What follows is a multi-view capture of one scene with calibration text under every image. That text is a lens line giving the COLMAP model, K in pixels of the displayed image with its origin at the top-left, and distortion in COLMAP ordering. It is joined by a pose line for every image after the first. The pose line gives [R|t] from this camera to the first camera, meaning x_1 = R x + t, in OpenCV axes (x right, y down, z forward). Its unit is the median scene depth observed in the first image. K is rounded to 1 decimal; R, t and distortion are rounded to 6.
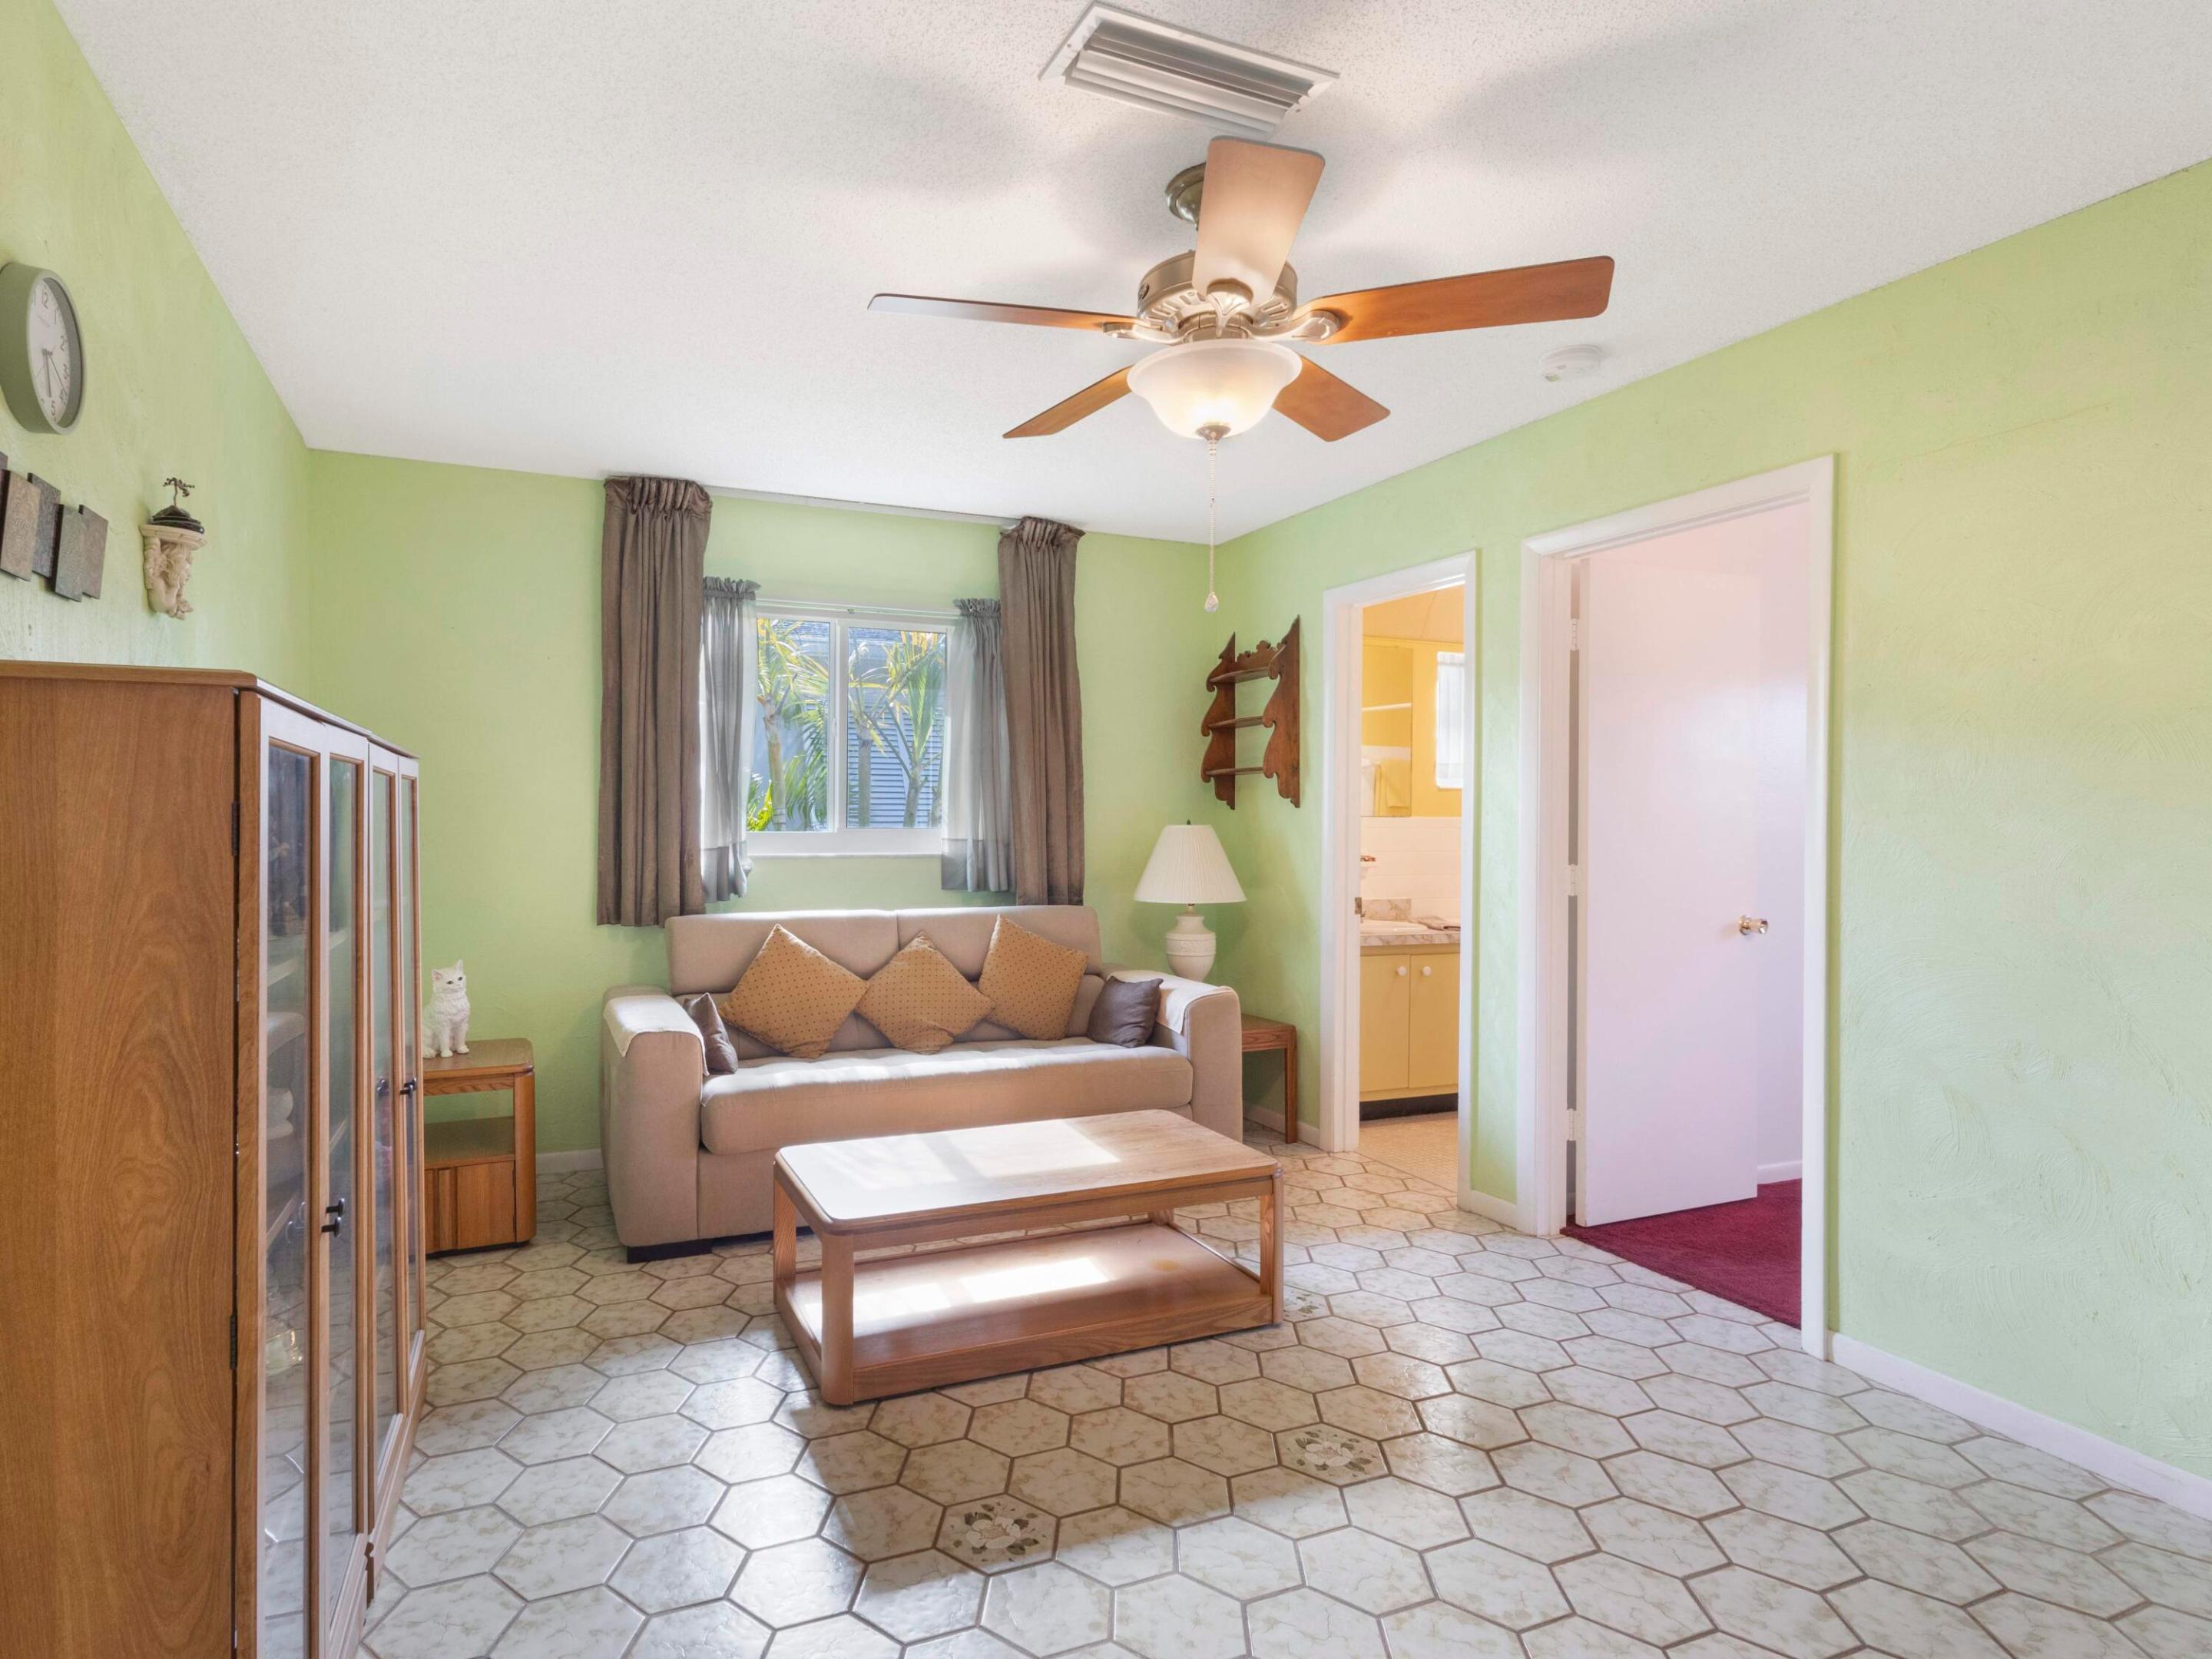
lens RADIAL K [[1044.2, 0, 1105.2], [0, 1044.2, 839.6], [0, 0, 1]] dist [0.000199, -0.000001]
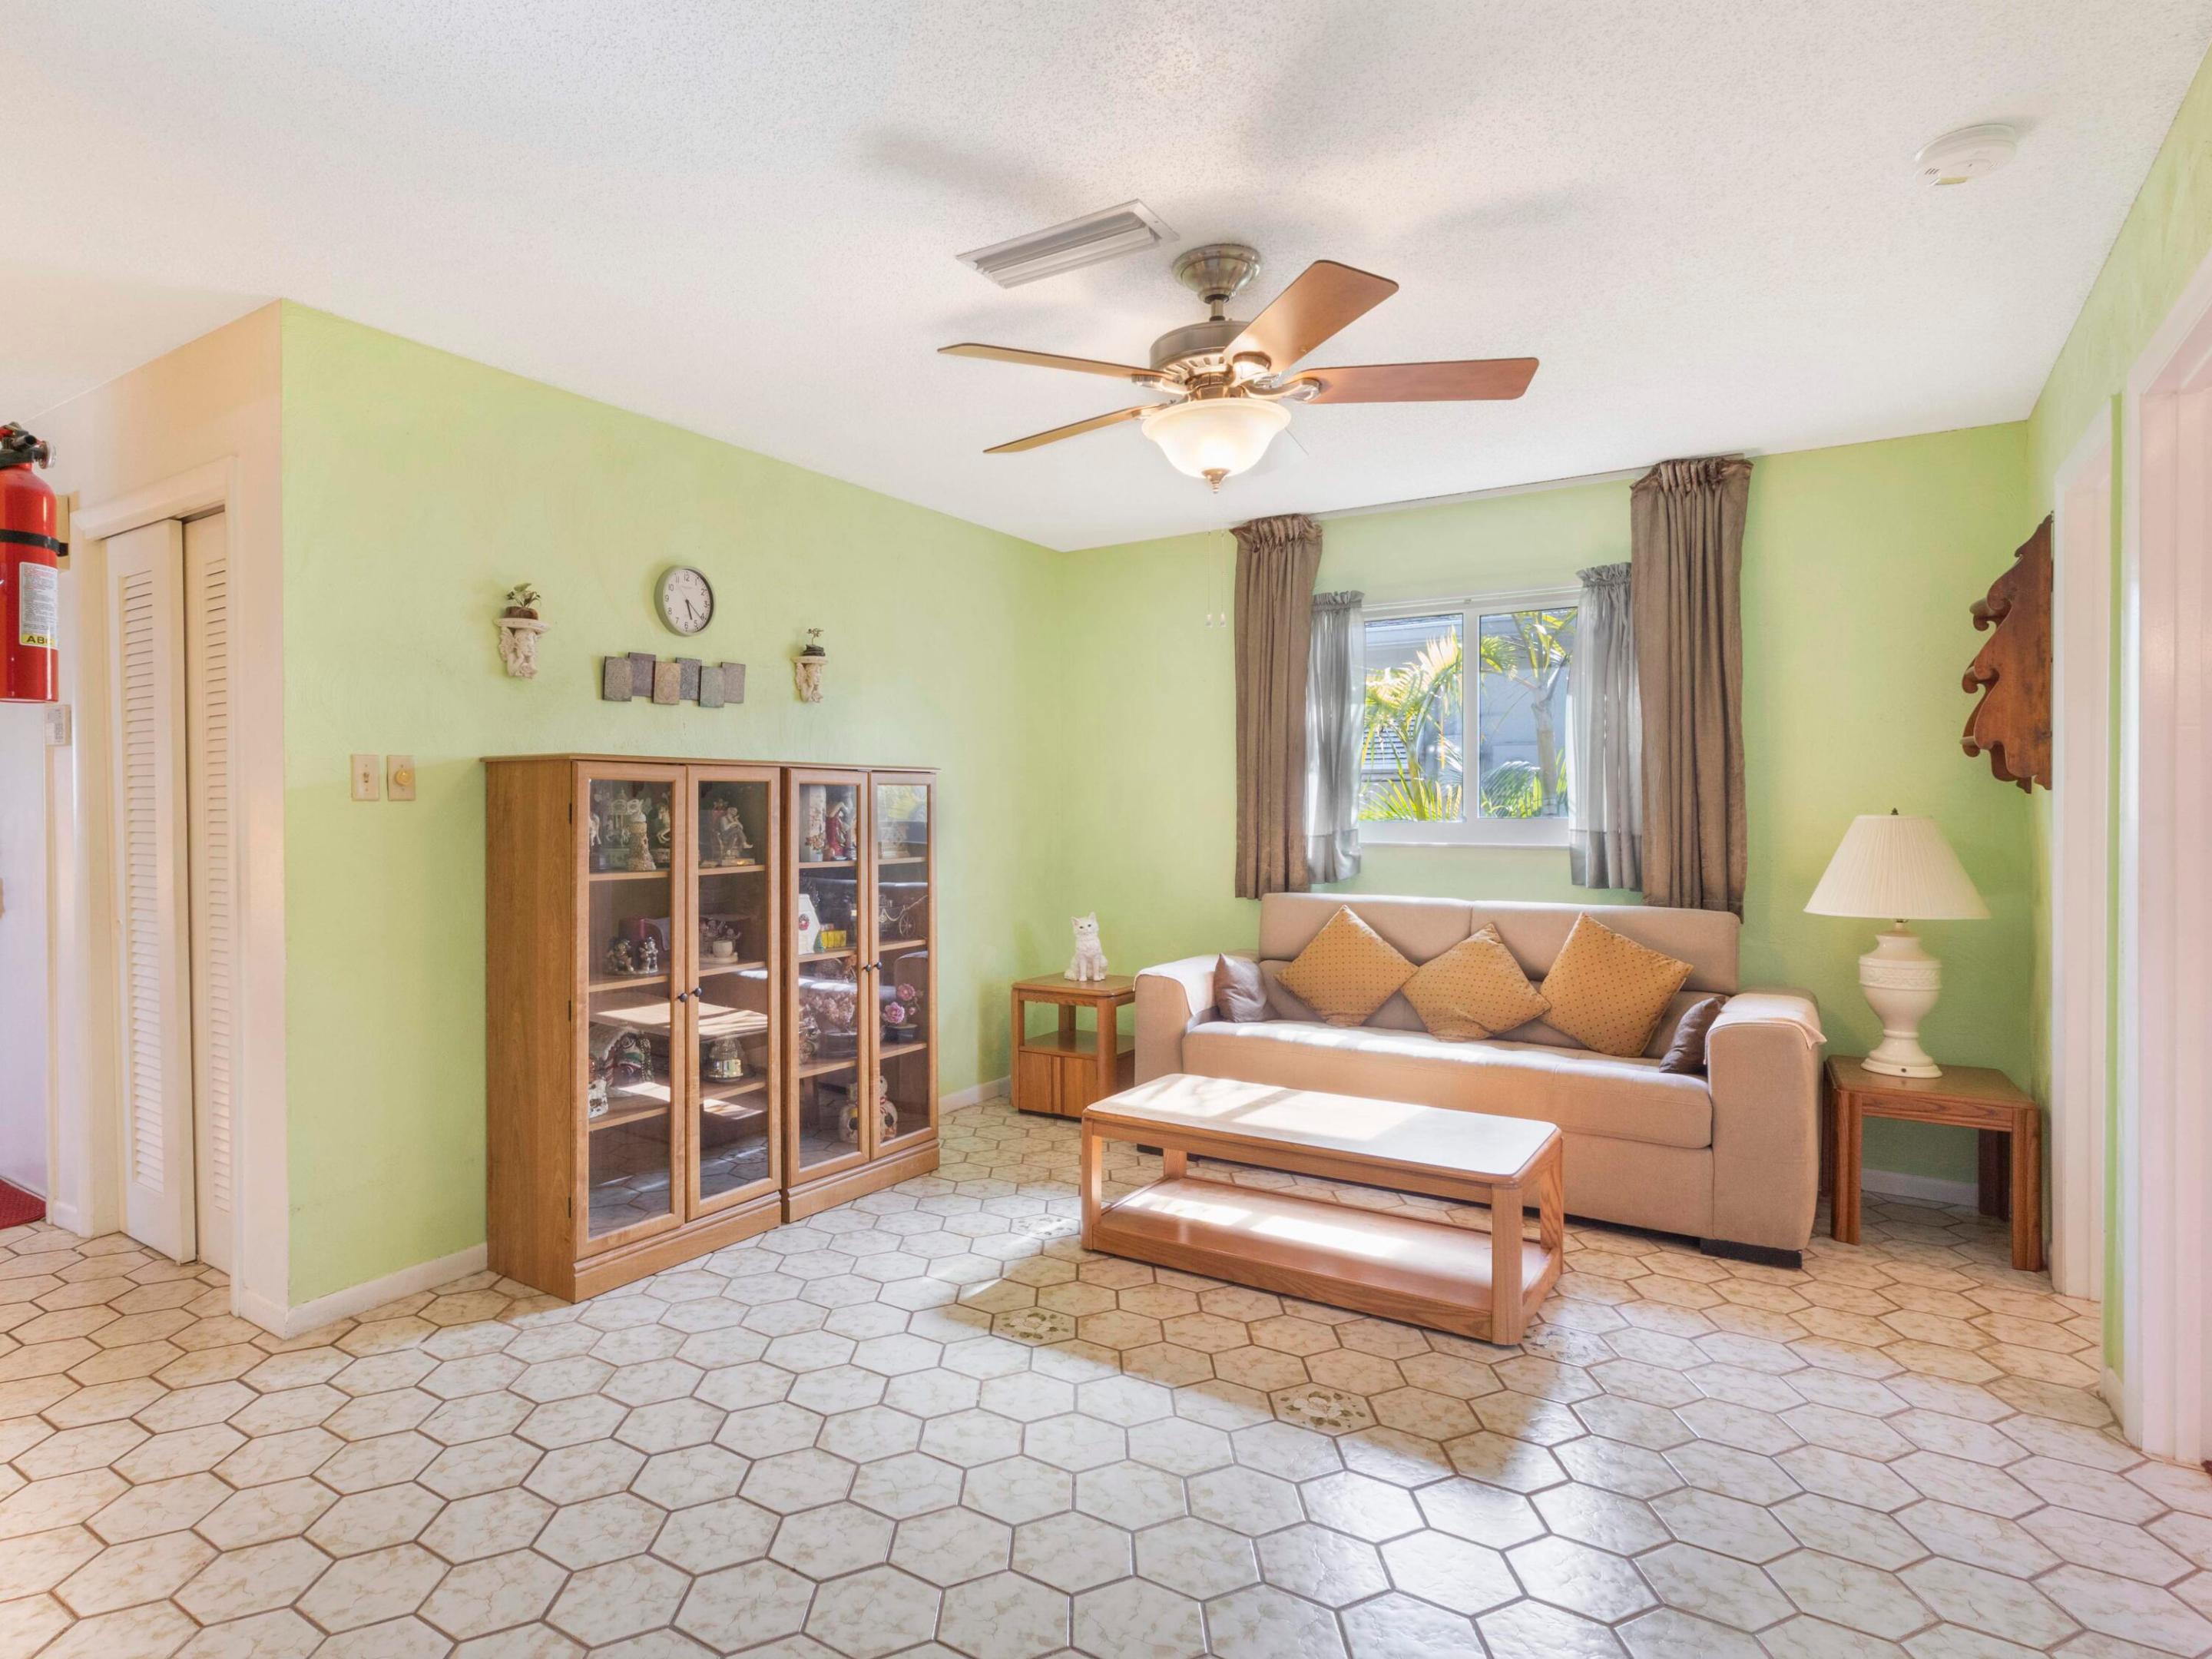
lens RADIAL K [[1119.5, 0, 1081.6], [0, 1119.5, 825.8], [0, 0, 1]] dist [0.000619, 0.000145]
pose [[0.637711, 0.008186, -0.770232, 0.395778], [-0.011922, 0.999929, 0.000757, 0.000338], [0.770184, 0.008699, 0.637763, 0.036735]]
